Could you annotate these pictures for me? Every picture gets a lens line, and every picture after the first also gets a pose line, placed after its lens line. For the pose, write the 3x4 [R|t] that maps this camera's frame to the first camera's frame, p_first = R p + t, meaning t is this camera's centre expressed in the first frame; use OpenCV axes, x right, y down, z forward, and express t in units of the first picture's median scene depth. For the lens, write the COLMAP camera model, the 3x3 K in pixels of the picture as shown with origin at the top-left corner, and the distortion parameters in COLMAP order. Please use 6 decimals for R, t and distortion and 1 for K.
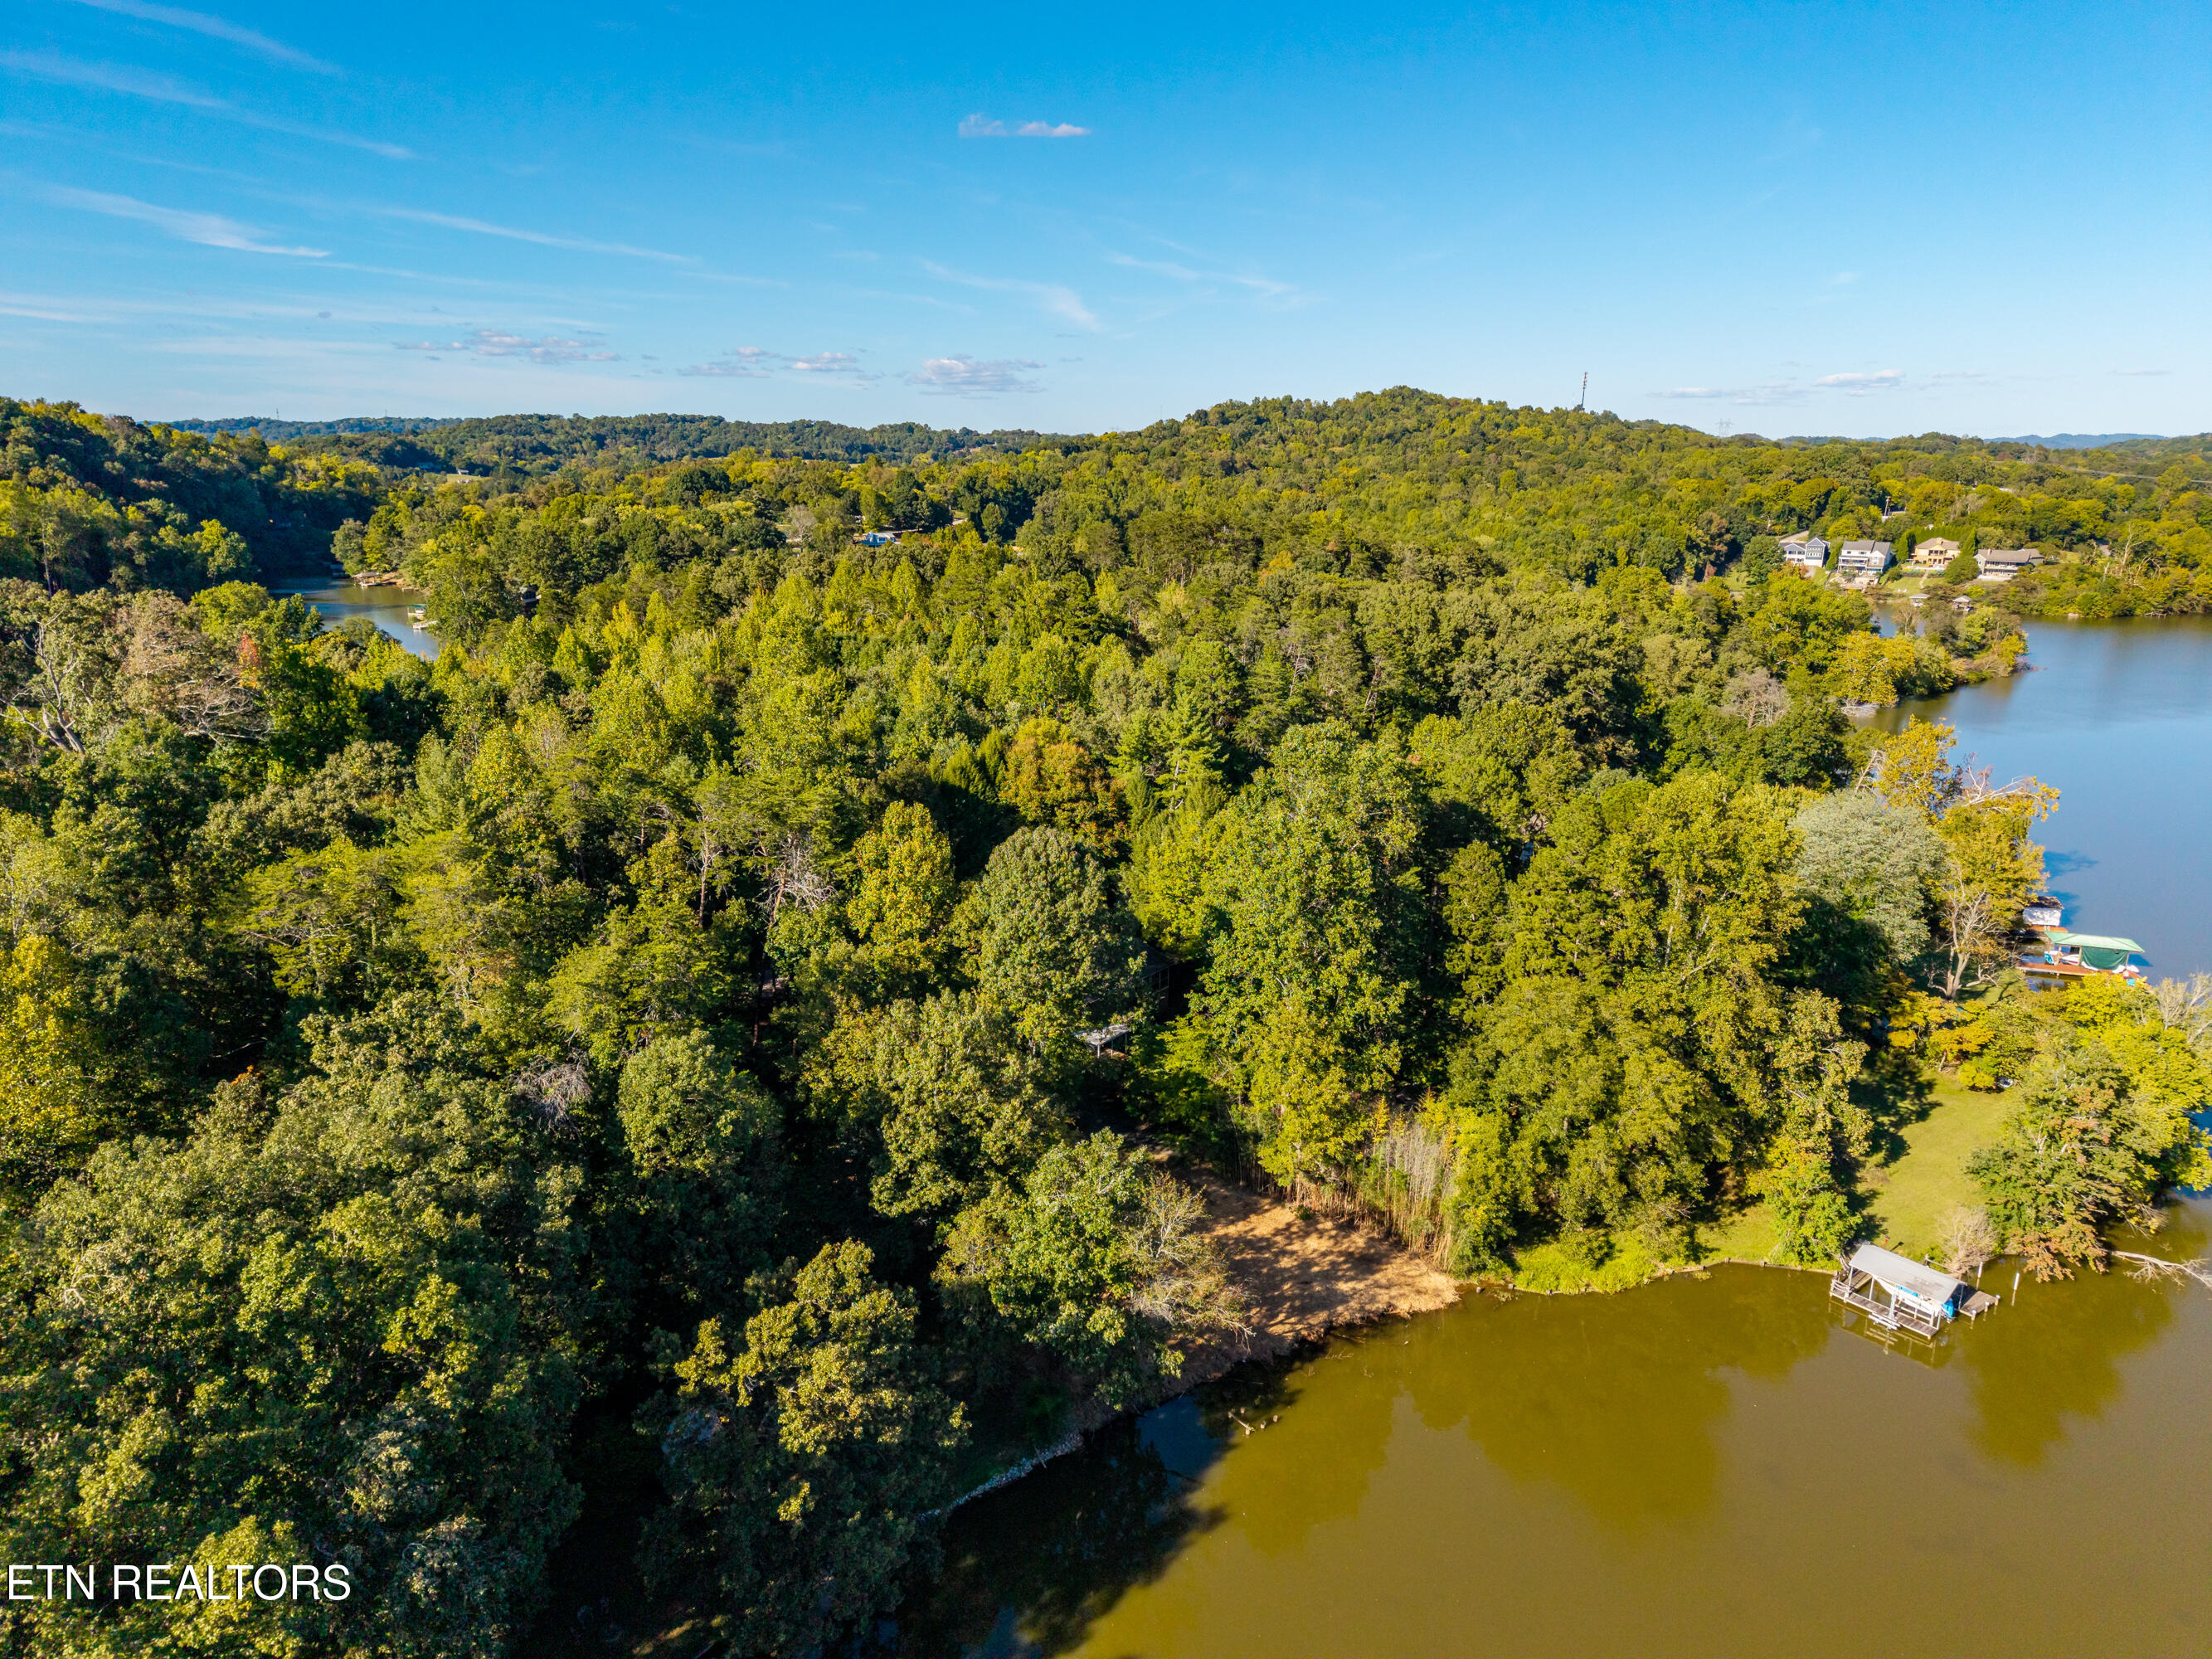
lens RADIAL K [[1467.7, 0, 1097.2], [0, 1467.7, 818.9], [0, 0, 1]] dist [0.028285, -0.010541]
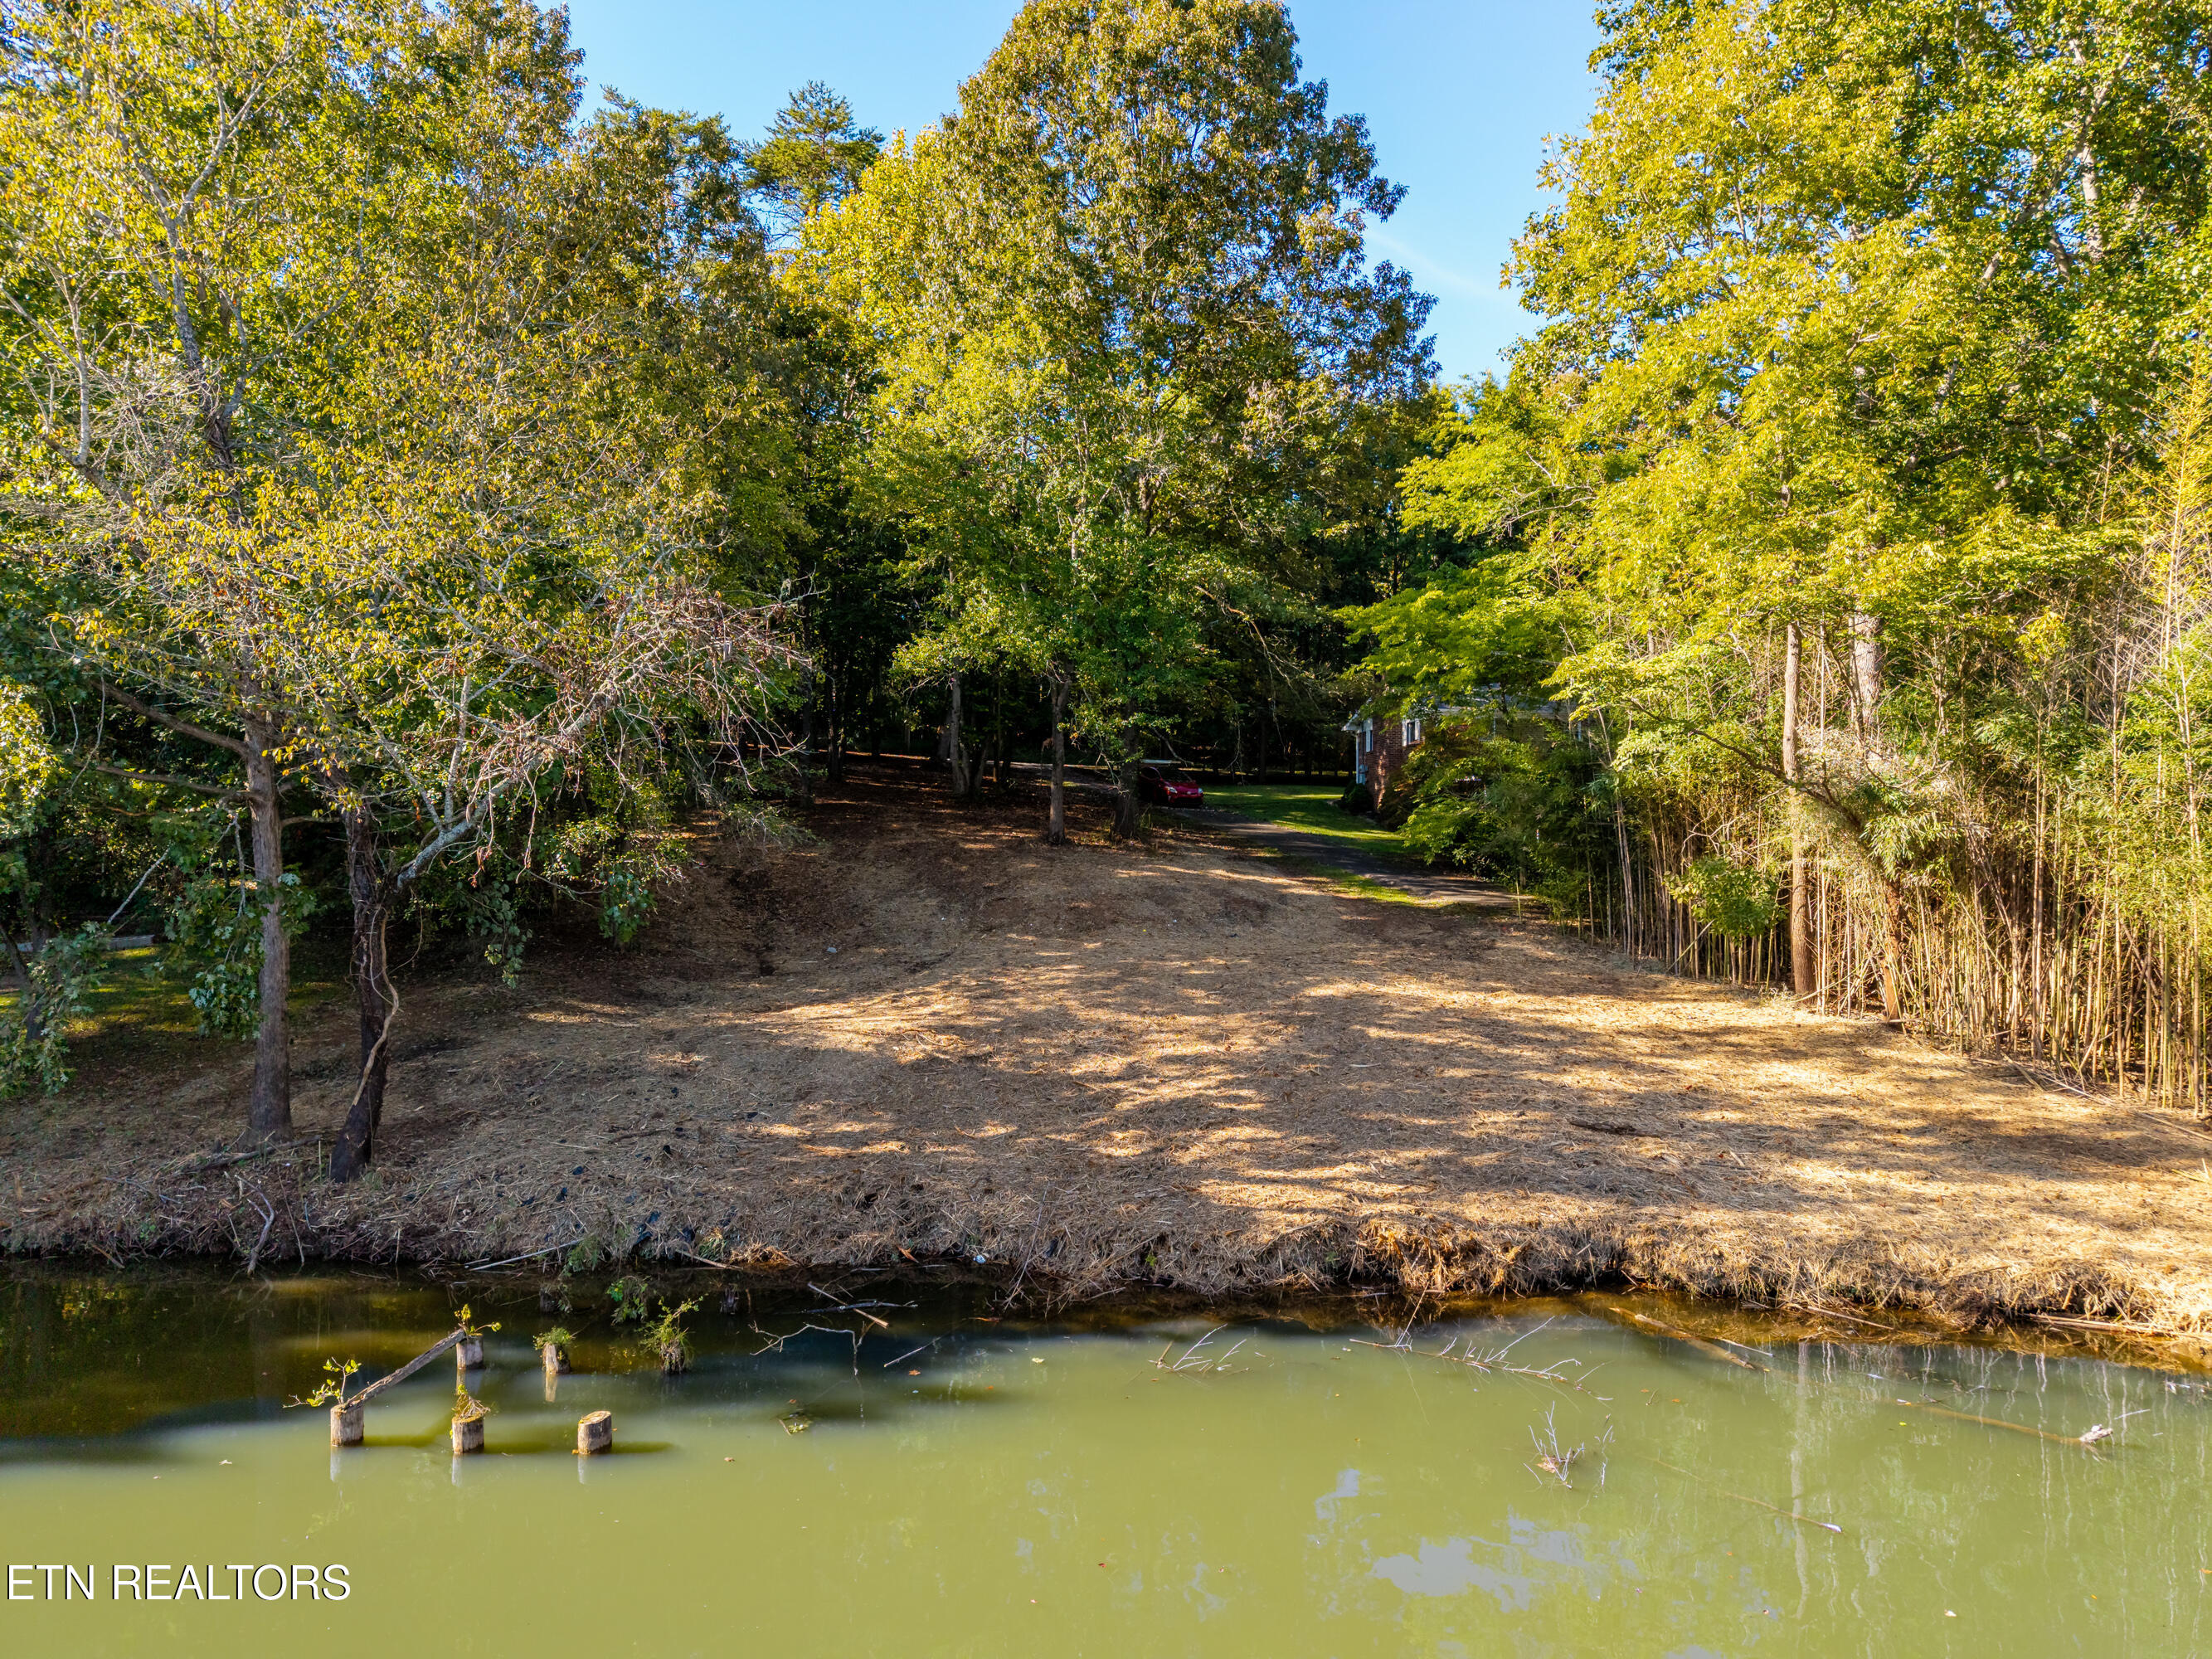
lens RADIAL K [[1467.7, 0, 1099.7], [0, 1467.7, 839.1], [0, 0, 1]] dist [0.028285, -0.010541]
pose [[0.773414, -0.008078, -0.633850, 0.205566], [-0.151098, 0.968748, -0.196713, 0.313345], [0.615630, 0.247914, 0.748023, 0.766073]]
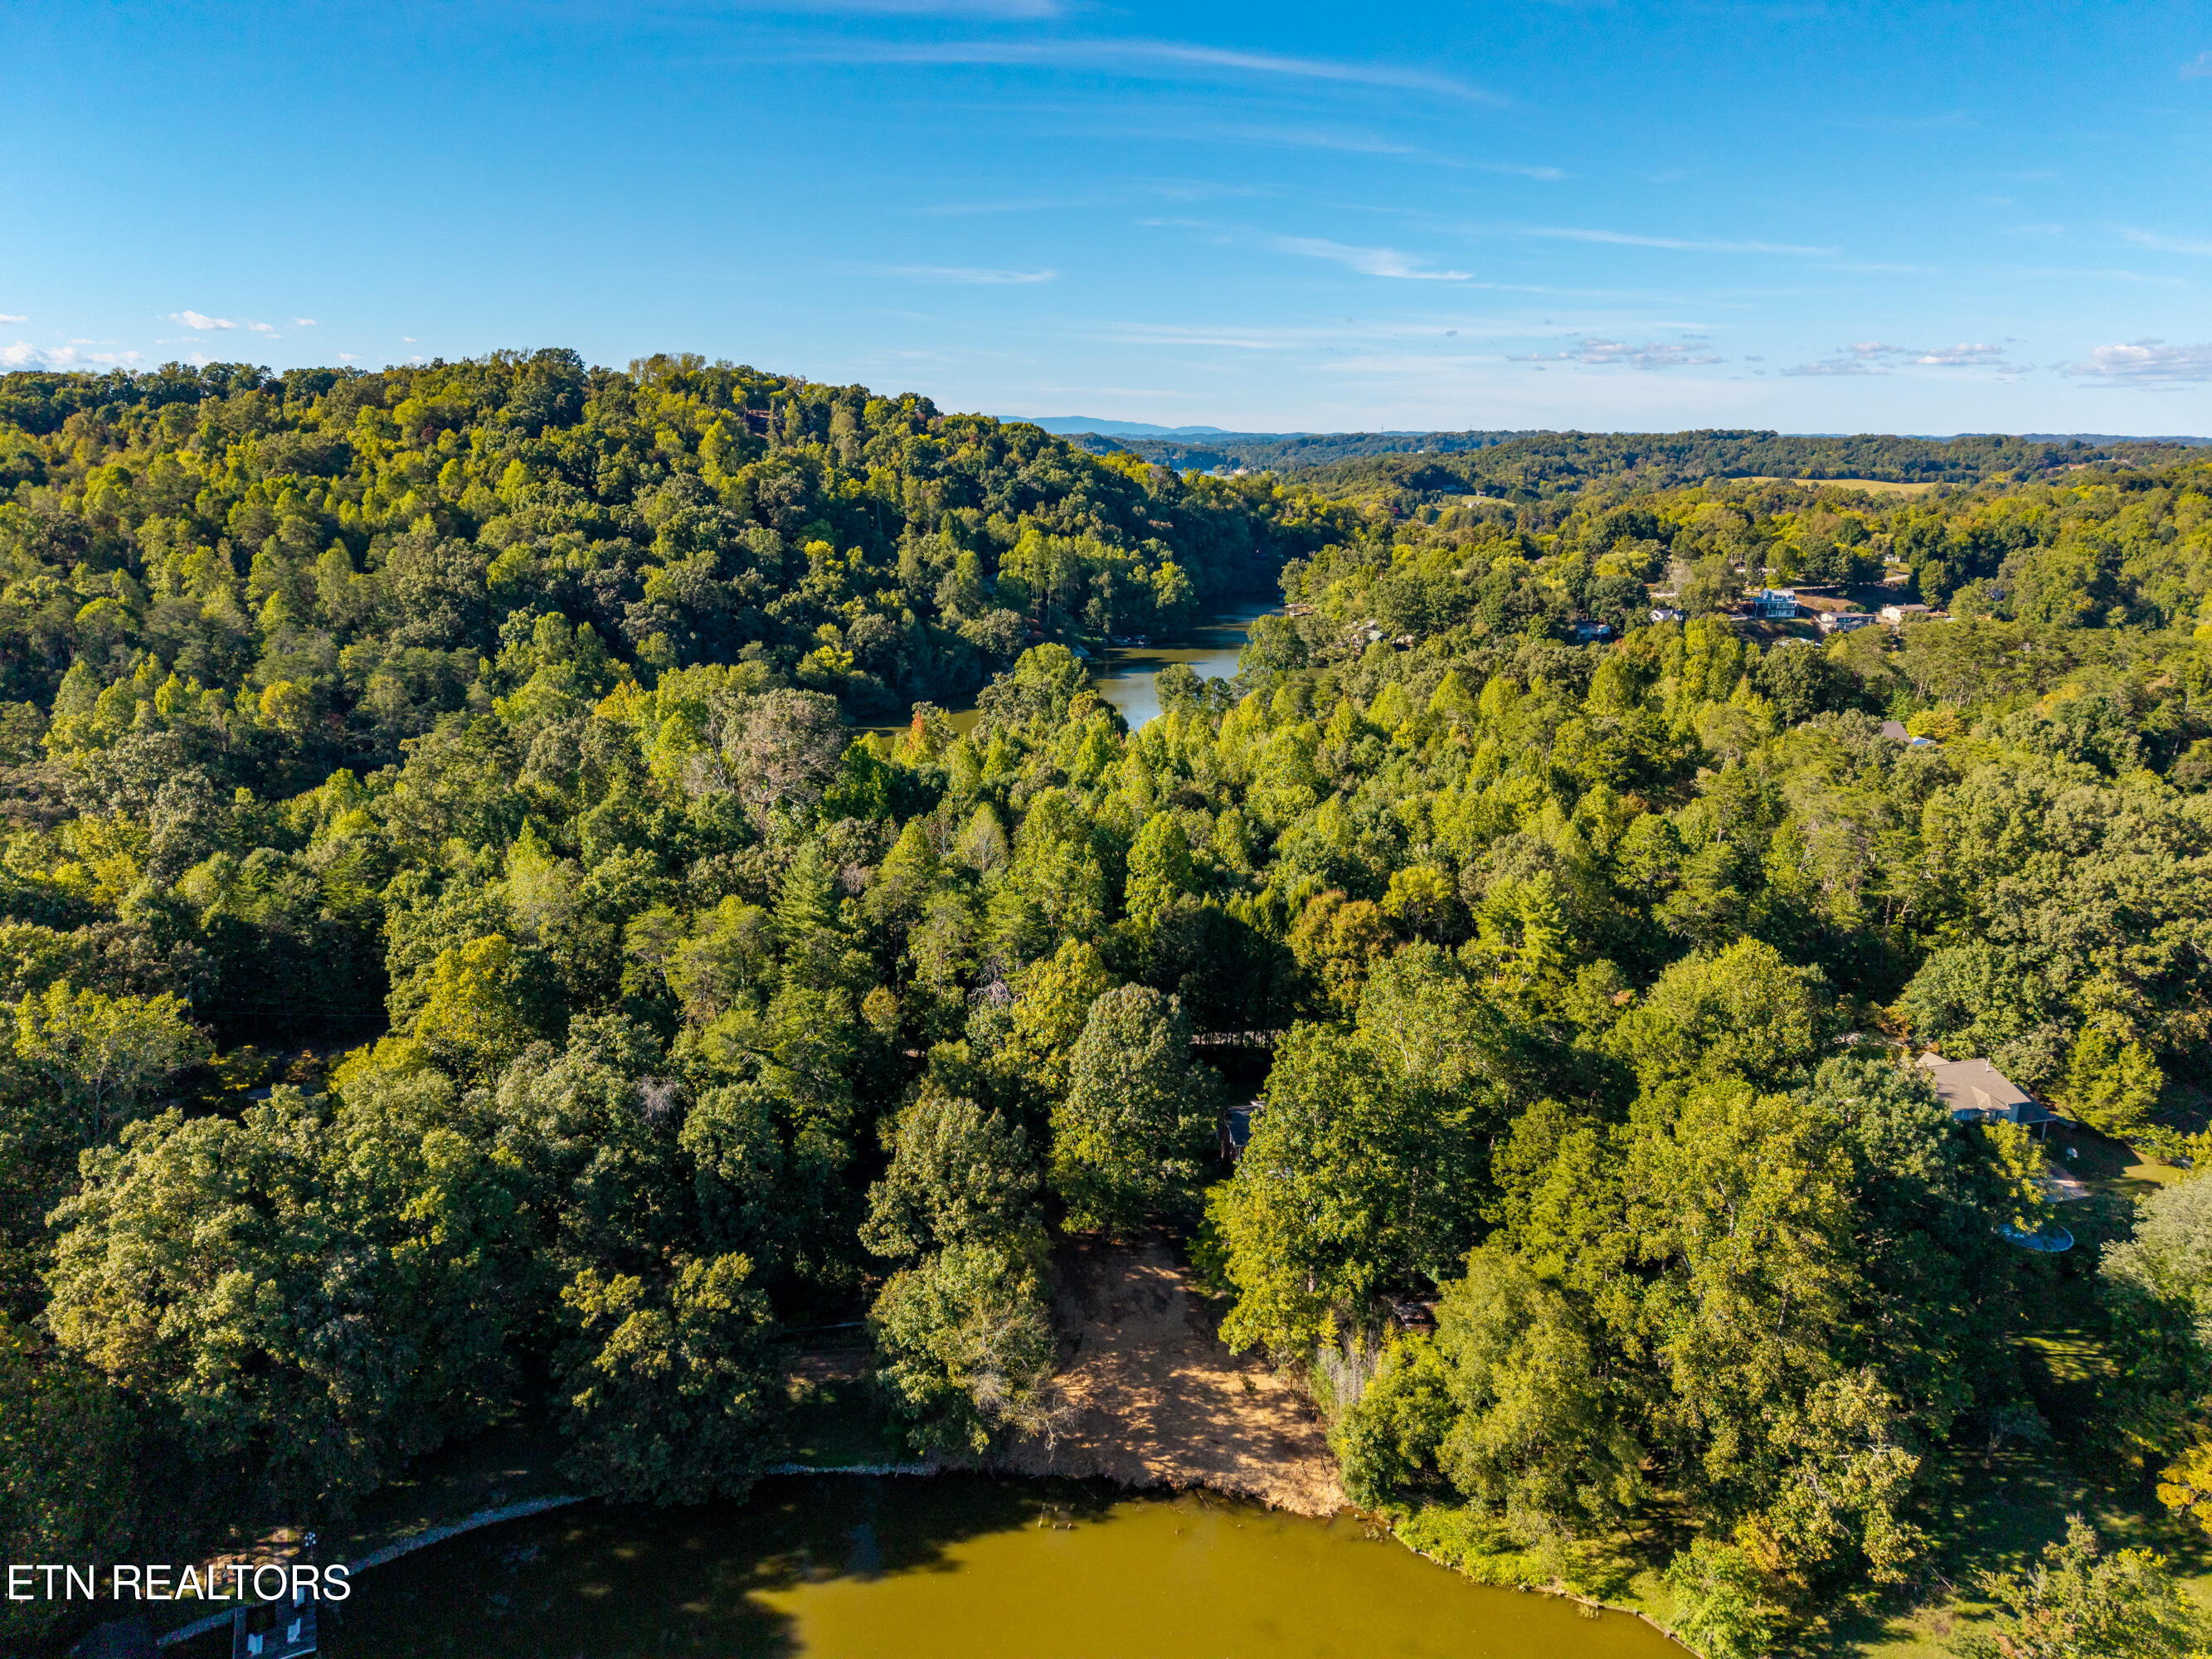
lens RADIAL K [[1467.7, 0, 1104.9], [0, 1467.7, 814.8], [0, 0, 1]] dist [0.028285, -0.010541]
pose [[0.777698, 0.151554, -0.610096, 0.663597], [-0.155130, 0.986758, 0.047375, -0.191100], [0.609196, 0.057800, 0.790910, 0.025980]]
